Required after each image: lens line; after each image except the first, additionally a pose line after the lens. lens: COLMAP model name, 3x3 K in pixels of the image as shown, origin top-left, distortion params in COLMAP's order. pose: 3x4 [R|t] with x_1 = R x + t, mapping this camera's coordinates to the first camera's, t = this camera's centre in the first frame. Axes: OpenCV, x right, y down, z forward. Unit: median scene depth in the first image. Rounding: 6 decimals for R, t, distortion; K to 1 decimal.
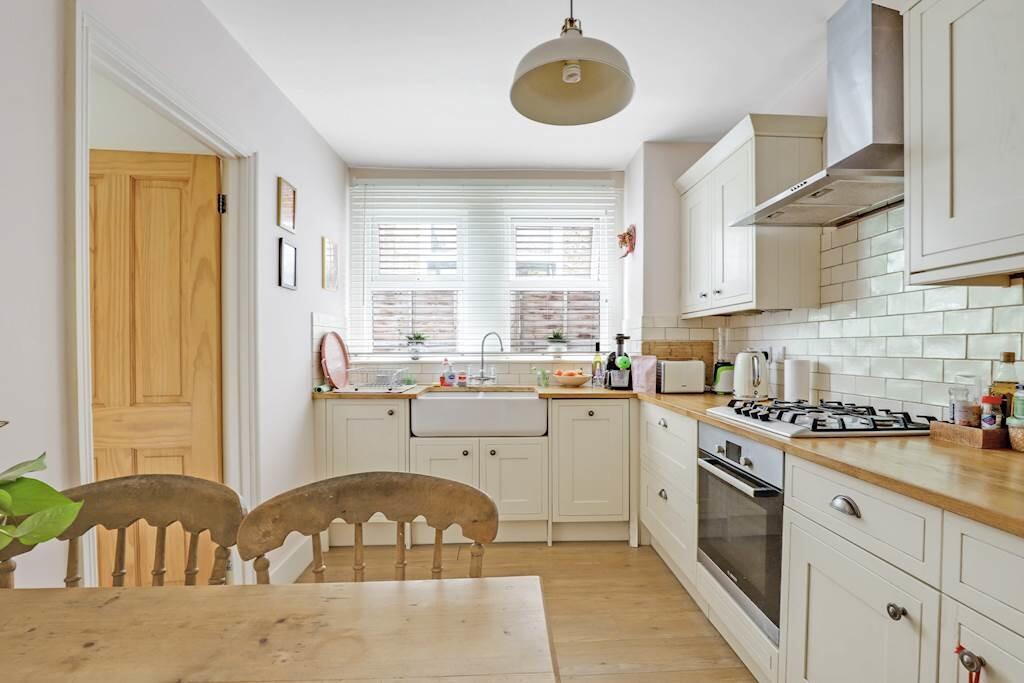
lens RADIAL K [[483.7, 0, 526.1], [0, 483.7, 357.1], [0, 0, 1]] dist [-0.023547, -0.000165]
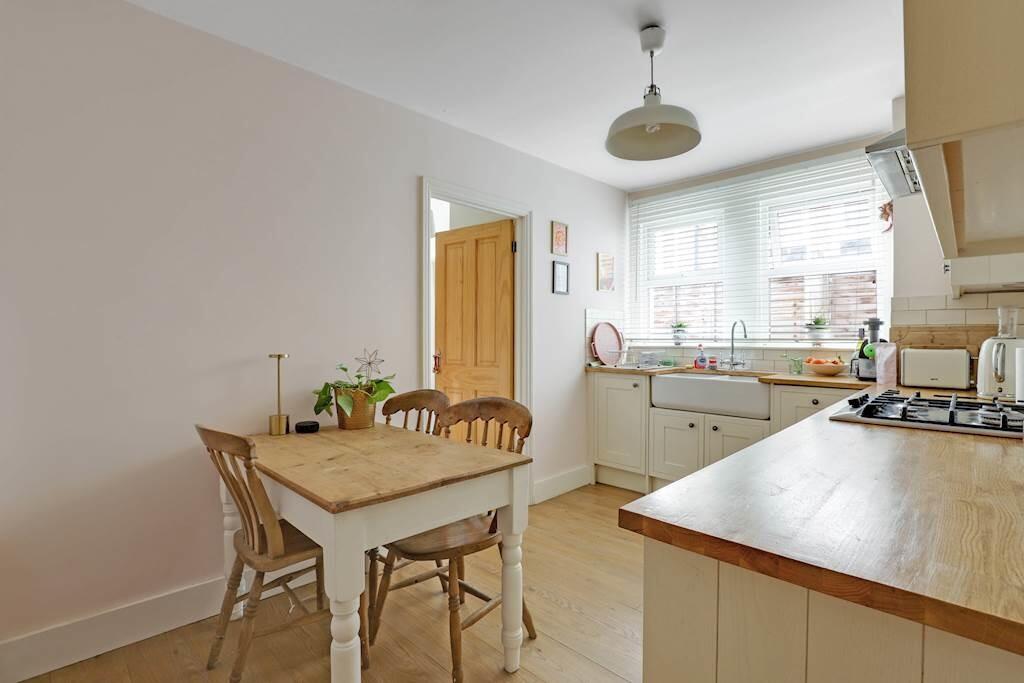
lens RADIAL K [[479.2, 0, 512.0], [0, 479.2, 341.5], [0, 0, 1]] dist [-0.024673, 0.000230]
pose [[0.678792, 0.008844, -0.734277, 0.411576], [-0.016479, 0.999859, -0.003191, 0.008856], [0.734145, 0.014266, 0.678843, -0.090160]]
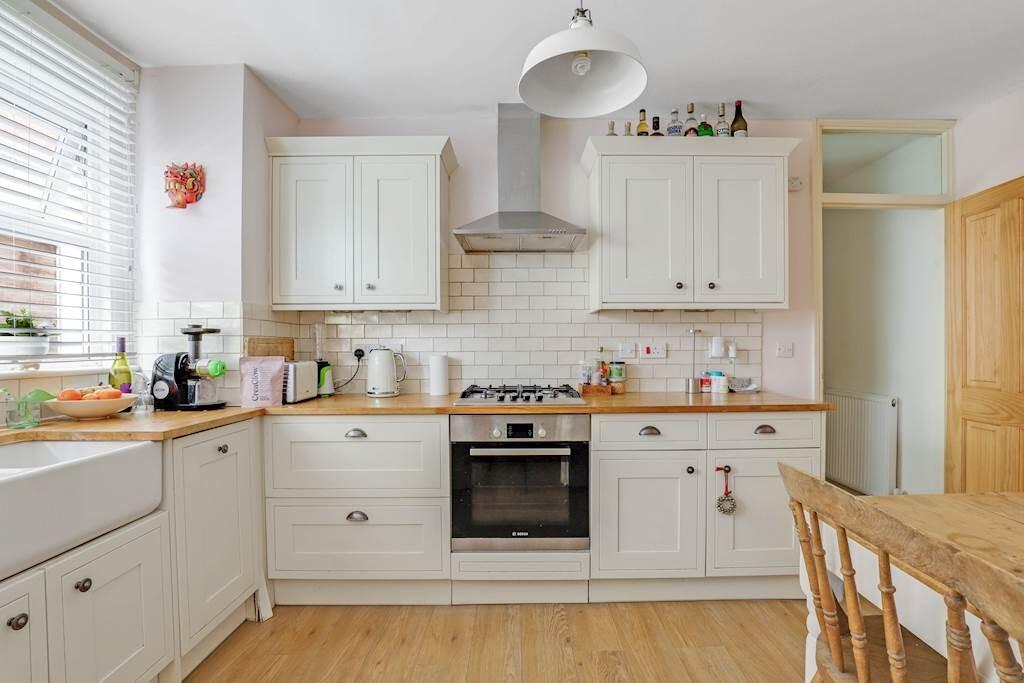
lens RADIAL K [[479.2, 0, 512.0], [0, 479.2, 341.5], [0, 0, 1]] dist [-0.024673, 0.000230]
pose [[0.050246, 0.003665, 0.998730, -0.467859], [0.023202, 0.999719, -0.004836, -0.013650], [-0.998467, 0.023415, 0.050147, 0.573898]]
